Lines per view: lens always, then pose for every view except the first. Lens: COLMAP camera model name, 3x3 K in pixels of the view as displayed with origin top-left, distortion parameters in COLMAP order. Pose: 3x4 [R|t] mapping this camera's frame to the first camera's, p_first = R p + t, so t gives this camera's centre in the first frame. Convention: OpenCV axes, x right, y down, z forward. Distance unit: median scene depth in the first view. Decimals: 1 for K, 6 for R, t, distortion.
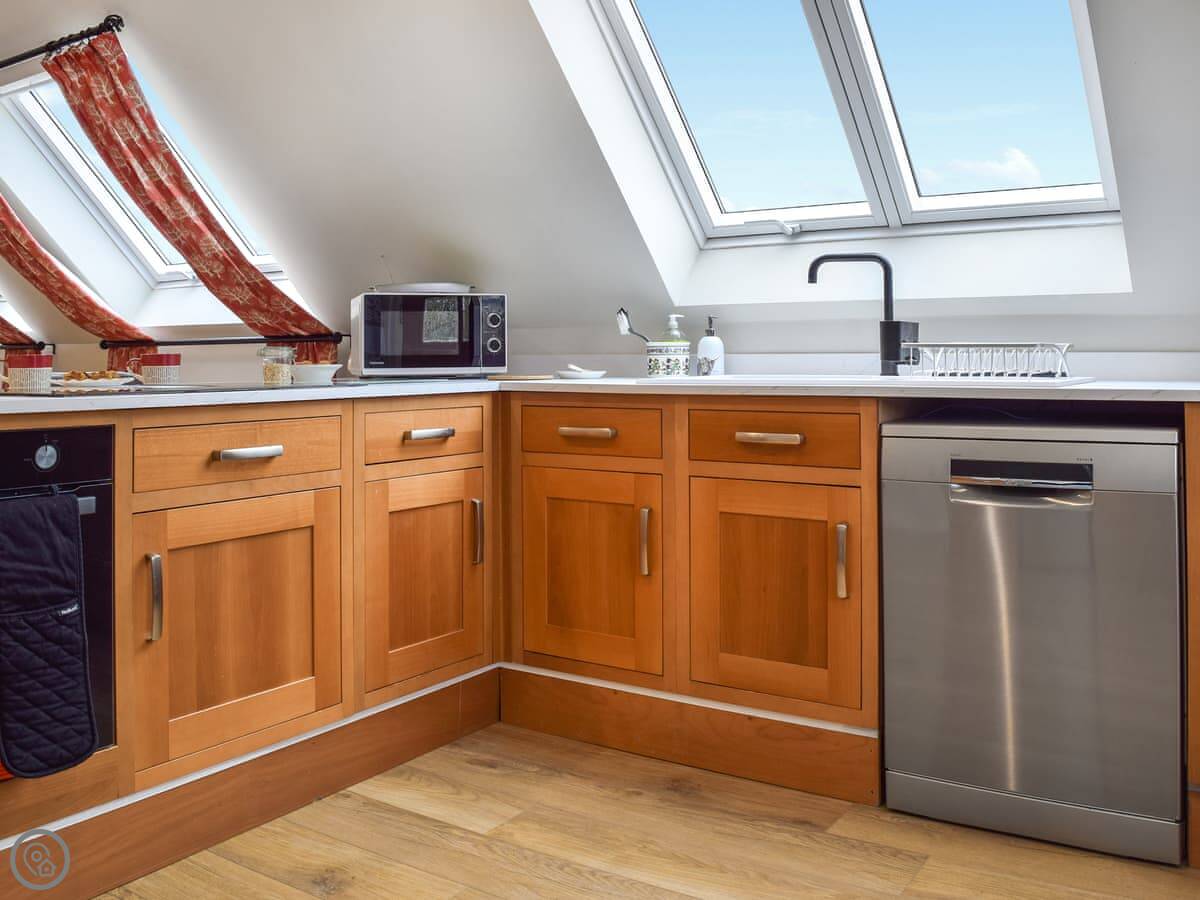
lens RADIAL K [[1112.0, 0, 597.6], [0, 1112.0, 330.7], [0, 0, 1]] dist [-0.020367, -0.032620]
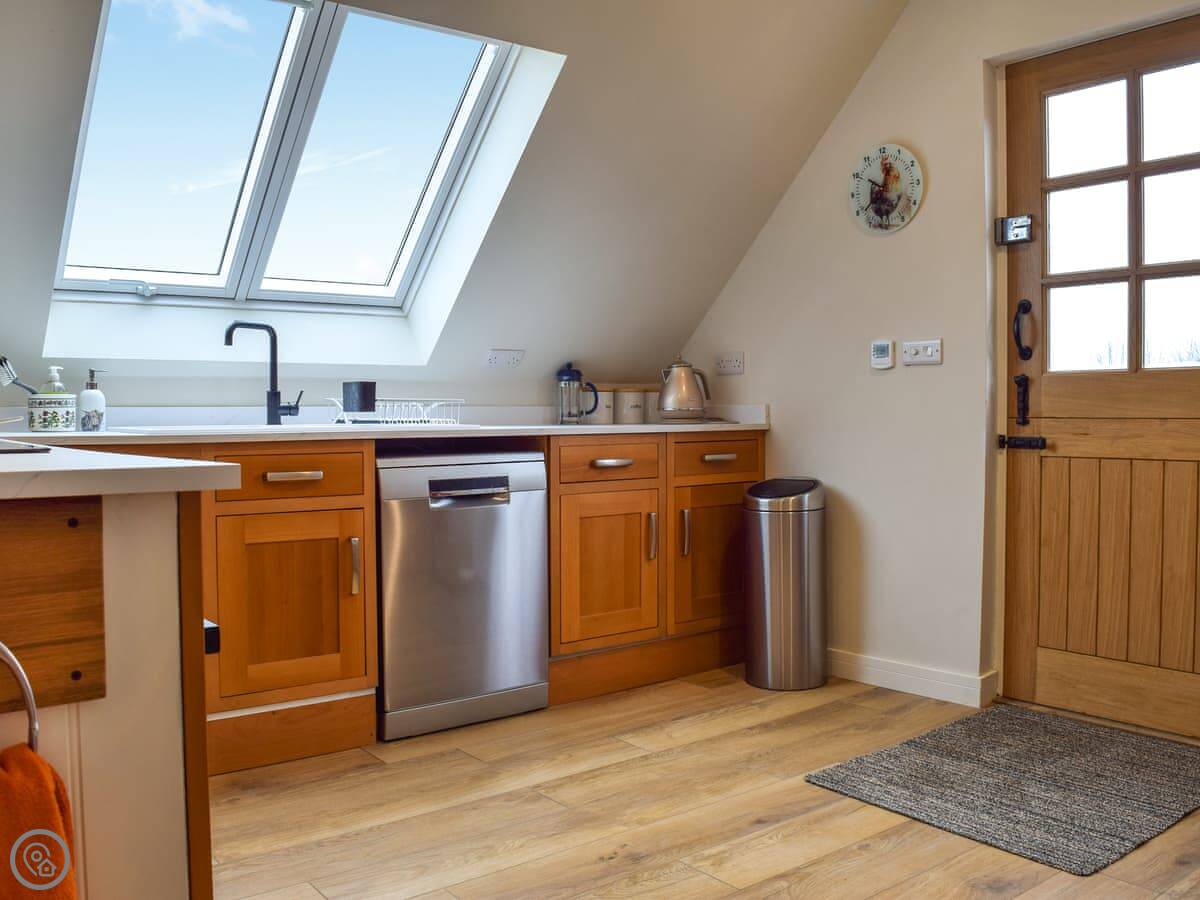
lens RADIAL K [[1052.9, 0, 600.0], [0, 1052.9, 450.0], [0, 0, 1]] dist [-0.058677, -0.006150]
pose [[0.343712, -0.033230, 0.938487, -0.800655], [-0.020605, 0.998866, 0.042915, 0.013103], [-0.938849, -0.034088, 0.342637, 0.305430]]
